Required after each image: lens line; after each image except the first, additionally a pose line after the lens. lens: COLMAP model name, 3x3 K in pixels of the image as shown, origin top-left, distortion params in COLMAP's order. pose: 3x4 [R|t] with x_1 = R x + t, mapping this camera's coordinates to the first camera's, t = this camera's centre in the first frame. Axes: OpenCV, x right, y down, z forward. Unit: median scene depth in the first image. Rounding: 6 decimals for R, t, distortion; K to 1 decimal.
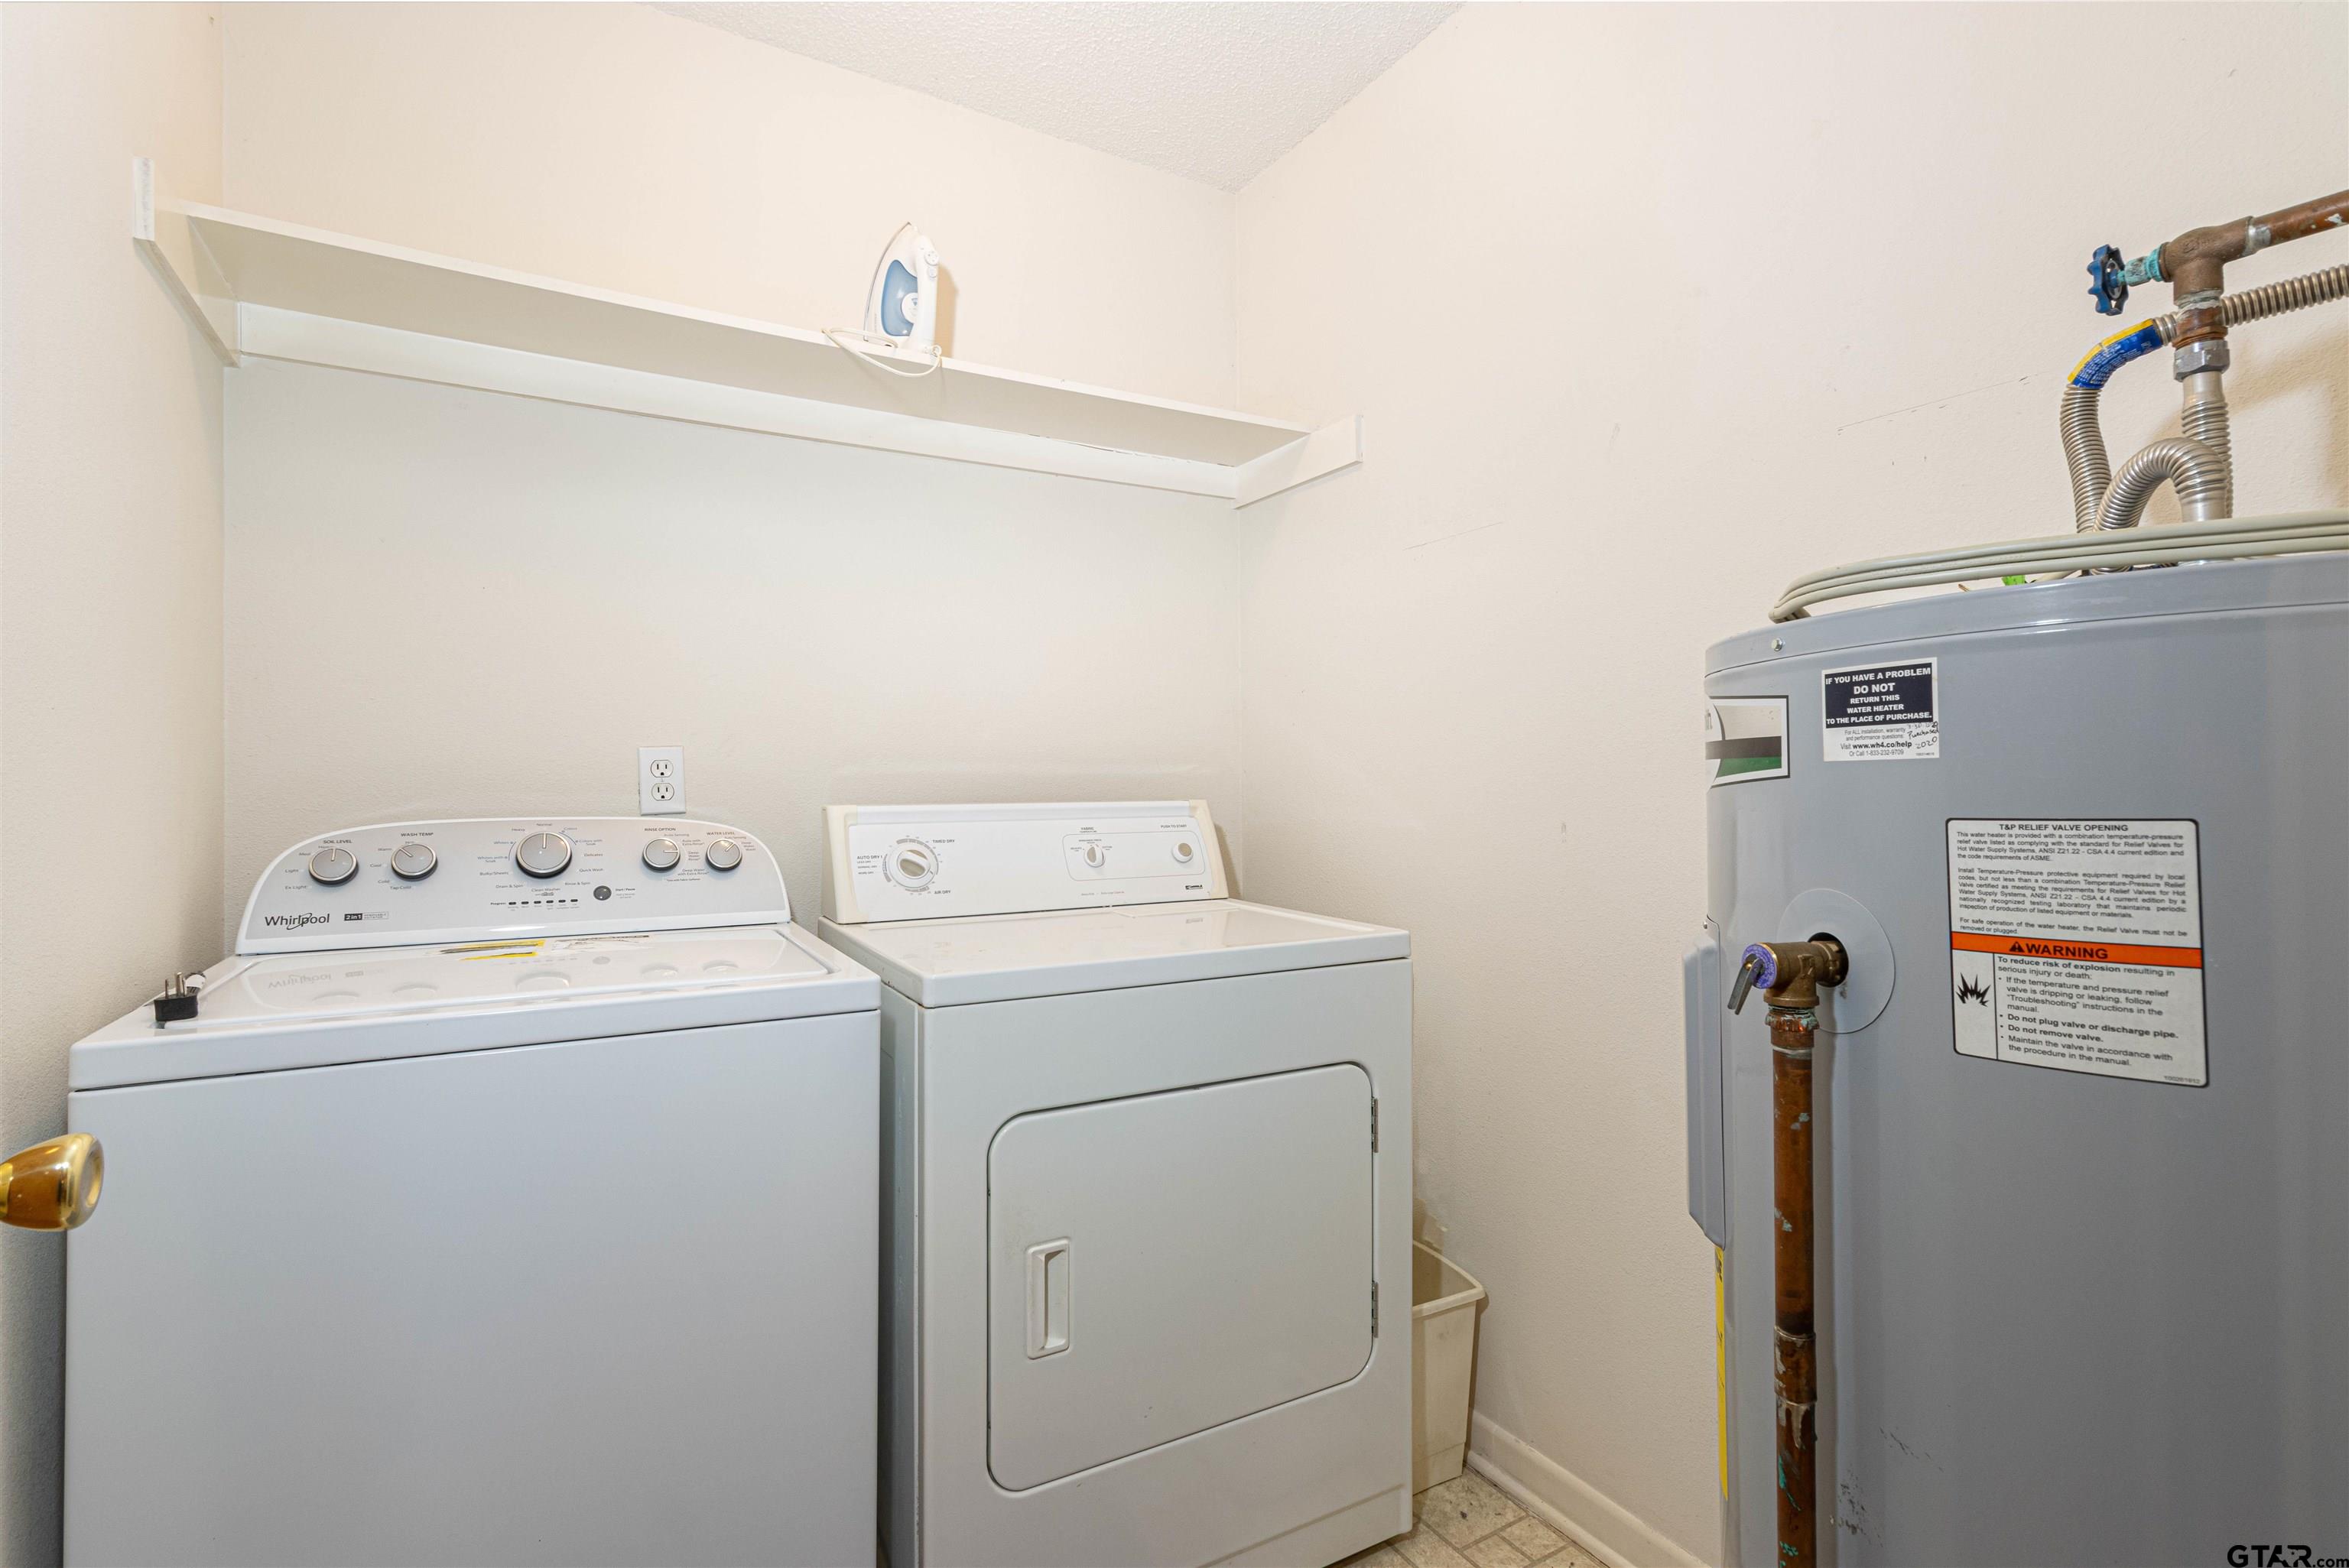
lens RADIAL K [[1093.7, 0, 1170.7], [0, 1093.7, 779.2], [0, 0, 1]] dist [0.002027, -0.000649]
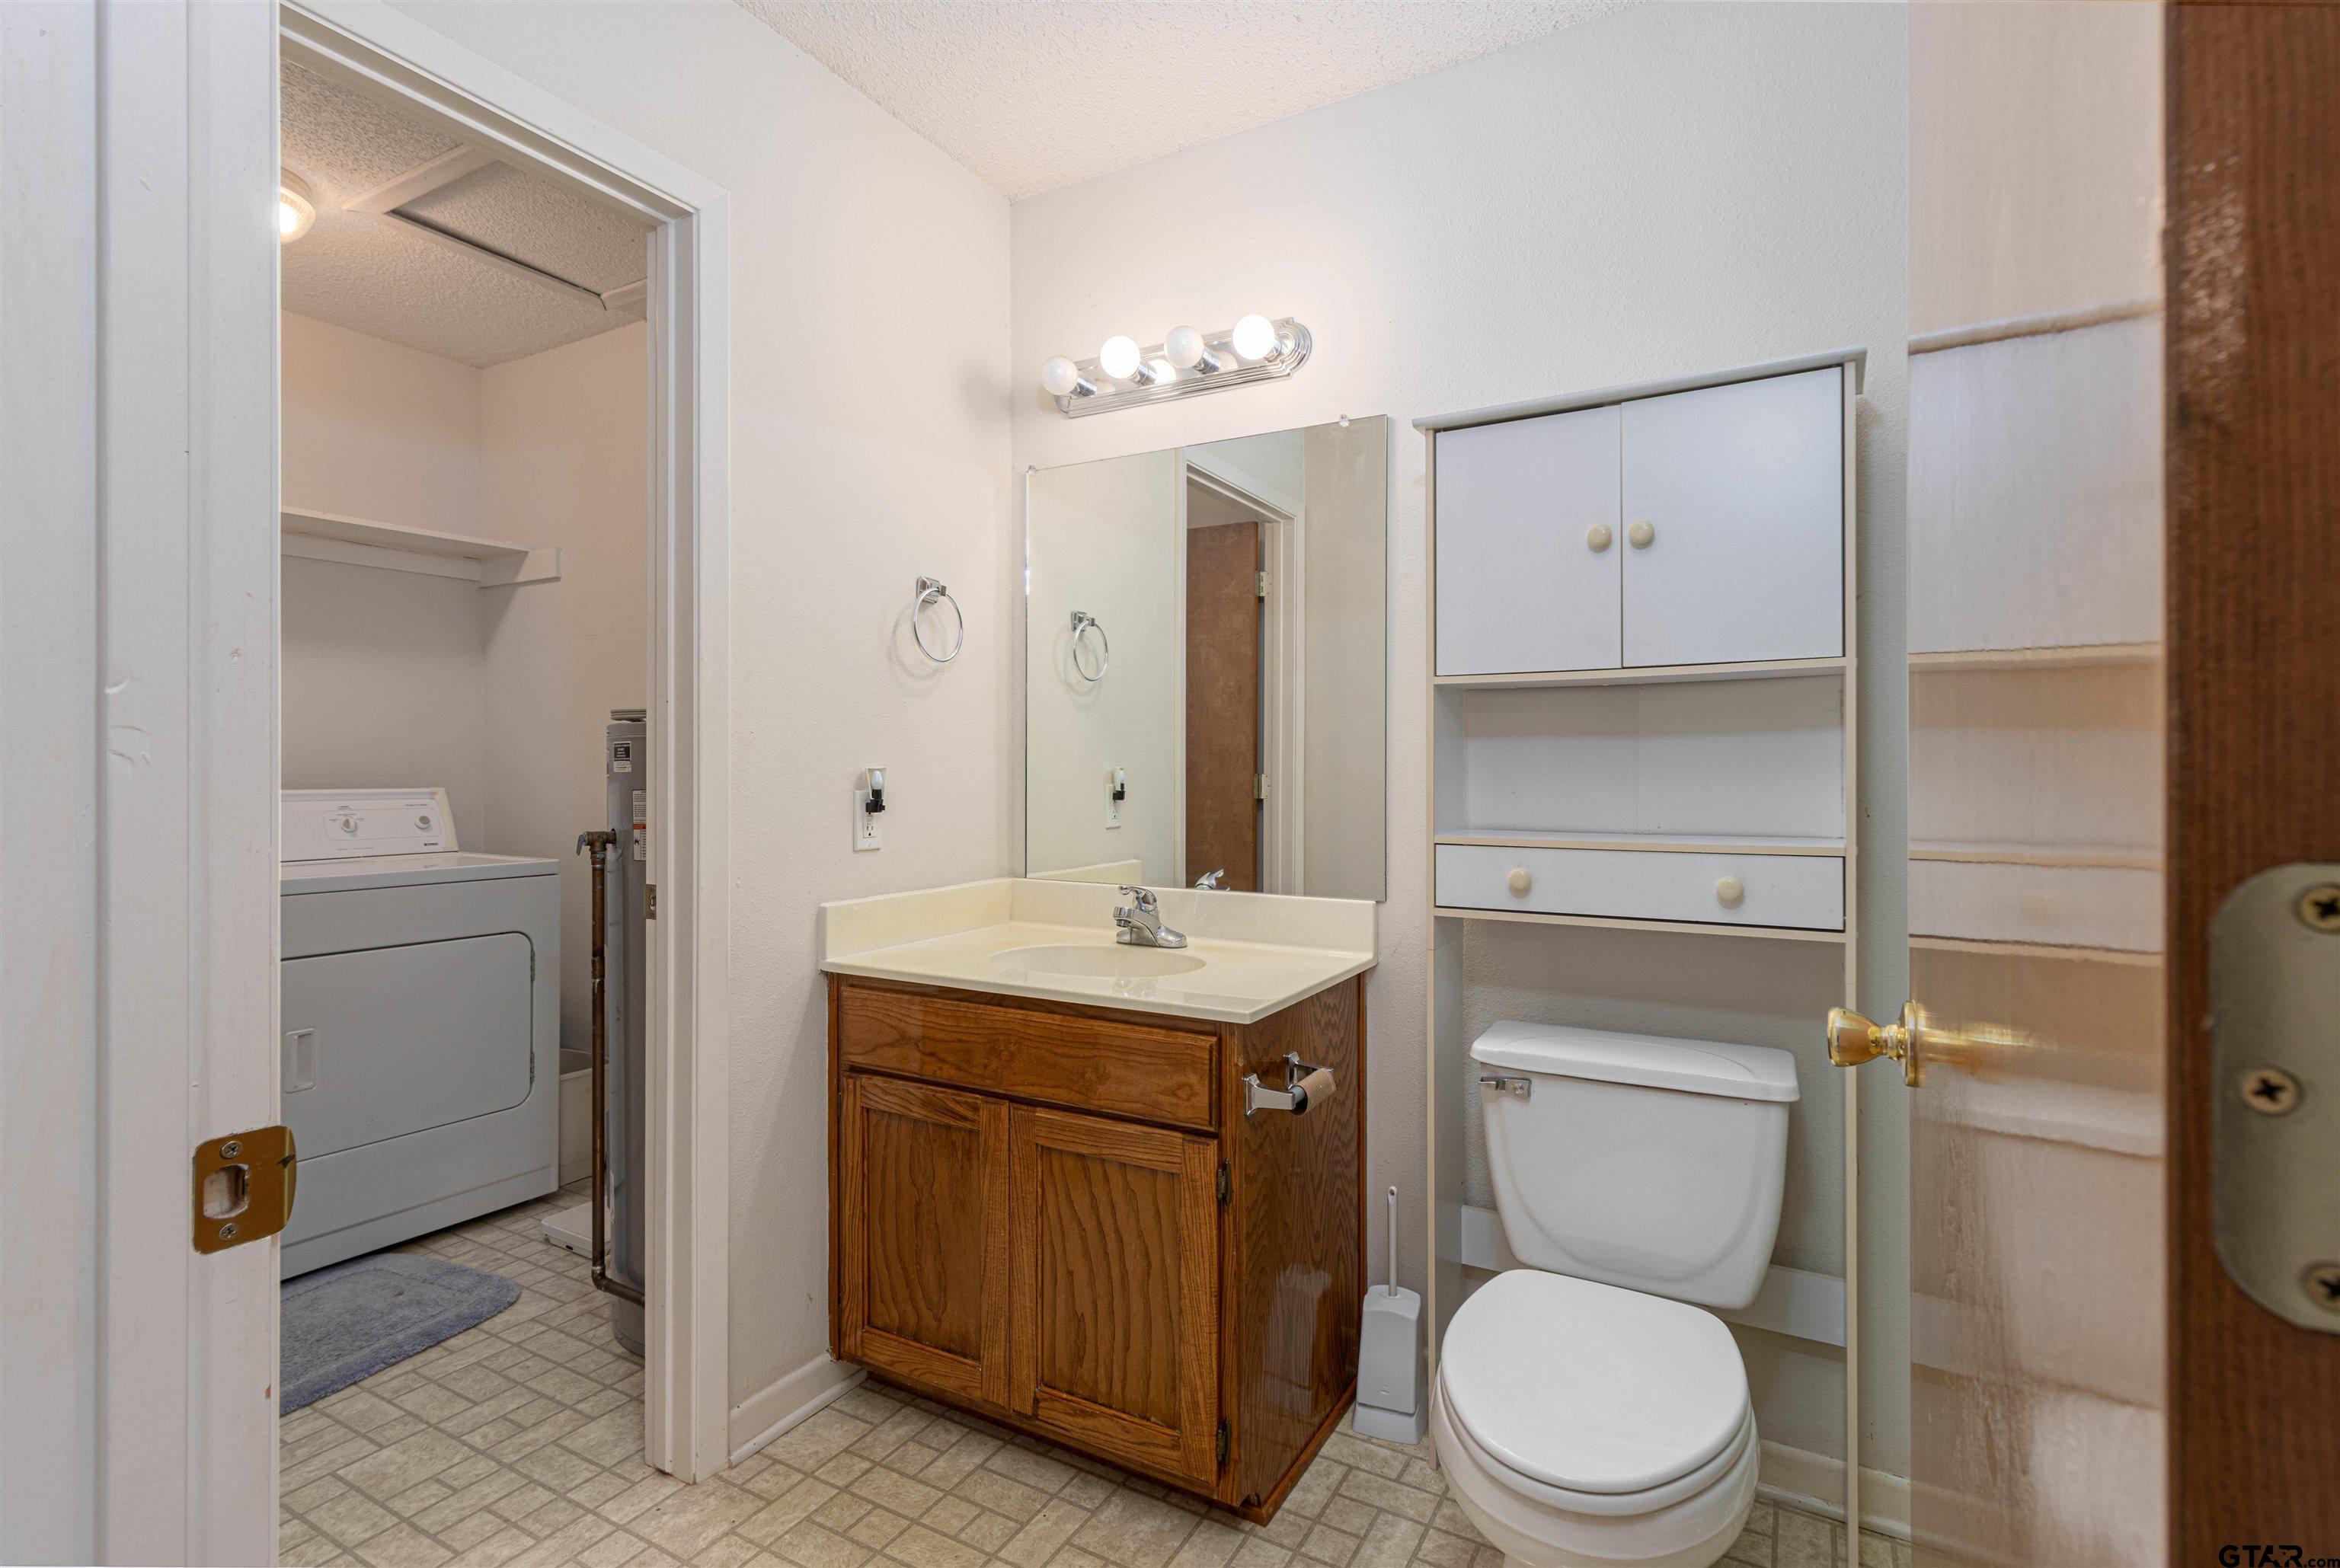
lens RADIAL K [[1089.5, 0, 1178.3], [0, 1089.5, 777.4], [0, 0, 1]] dist [0.002027, -0.000649]
pose [[0.858525, 0.004197, 0.512755, 0.177289], [-0.006556, 0.999975, 0.002793, -0.009235], [-0.512731, -0.005760, 0.858530, -1.107765]]
